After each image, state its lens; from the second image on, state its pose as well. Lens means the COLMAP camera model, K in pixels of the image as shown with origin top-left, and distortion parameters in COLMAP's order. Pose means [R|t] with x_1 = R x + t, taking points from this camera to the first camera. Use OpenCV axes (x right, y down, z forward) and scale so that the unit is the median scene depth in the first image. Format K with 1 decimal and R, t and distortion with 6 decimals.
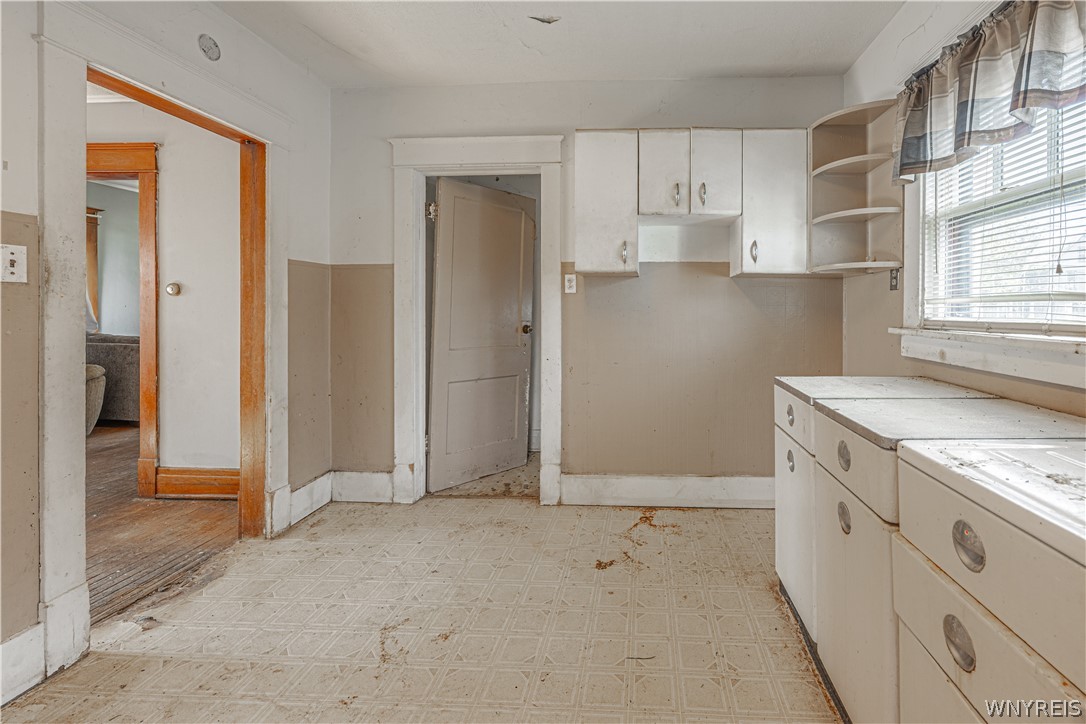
lens RADIAL K [[455.8, 0, 614.2], [0, 455.8, 311.1], [0, 0, 1]] dist [-0.011542, -0.000143]
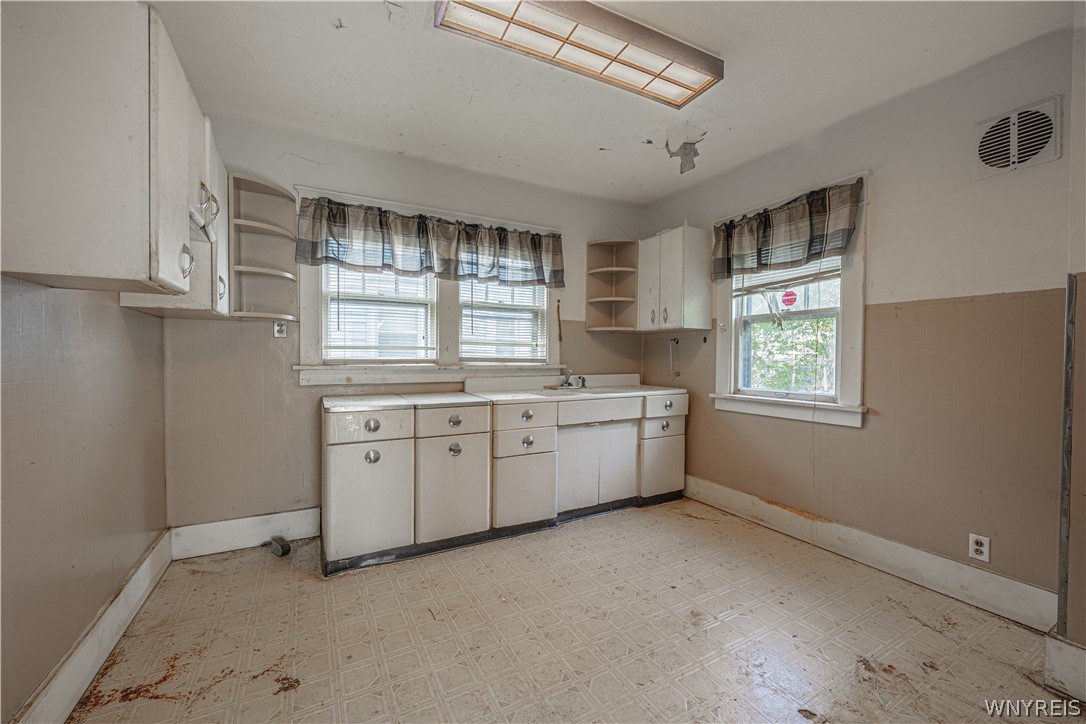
lens RADIAL K [[447.0, 0, 543.0], [0, 447.0, 362.0], [0, 0, 1]] dist [-0.001274, -0.000068]
pose [[-0.507615, -0.018176, 0.861392, -0.775482], [-0.003490, 0.999813, 0.019039, -0.002296], [-0.861577, 0.006658, -0.507583, 0.871738]]
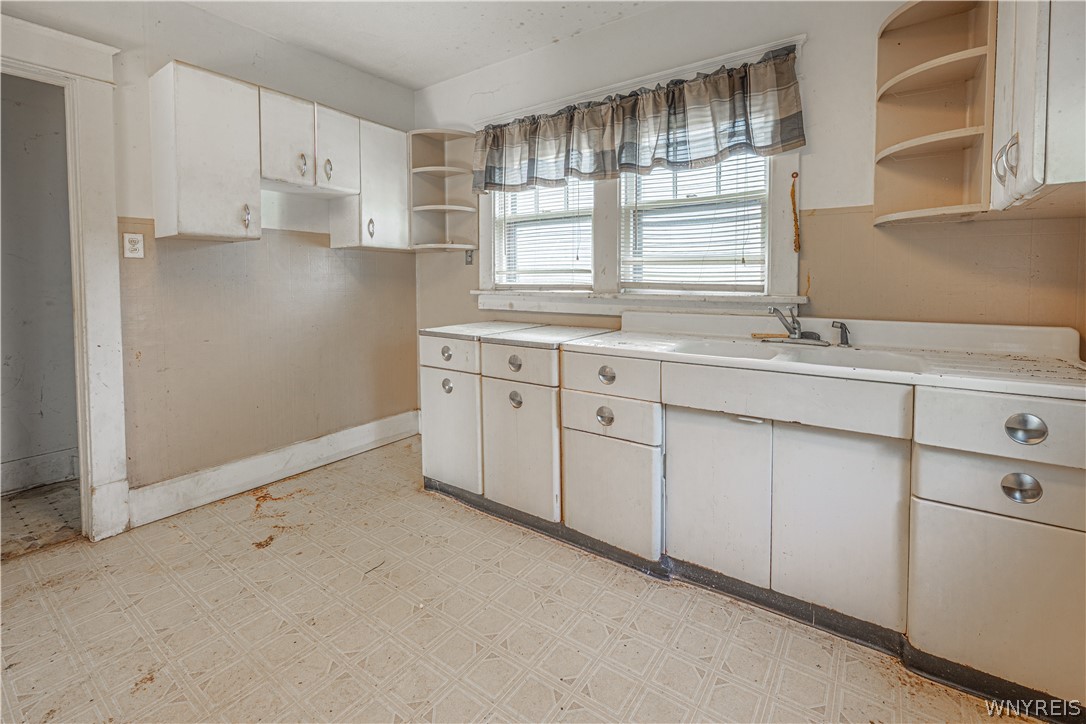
lens RADIAL K [[465.9, 0, 545.8], [0, 465.9, 297.7], [0, 0, 1]] dist [-0.003939, -0.000227]
pose [[0.555092, -0.035379, 0.831036, -0.436106], [0.006022, 0.999240, 0.038518, 0.003044], [-0.831767, -0.016377, 0.554883, -0.031804]]
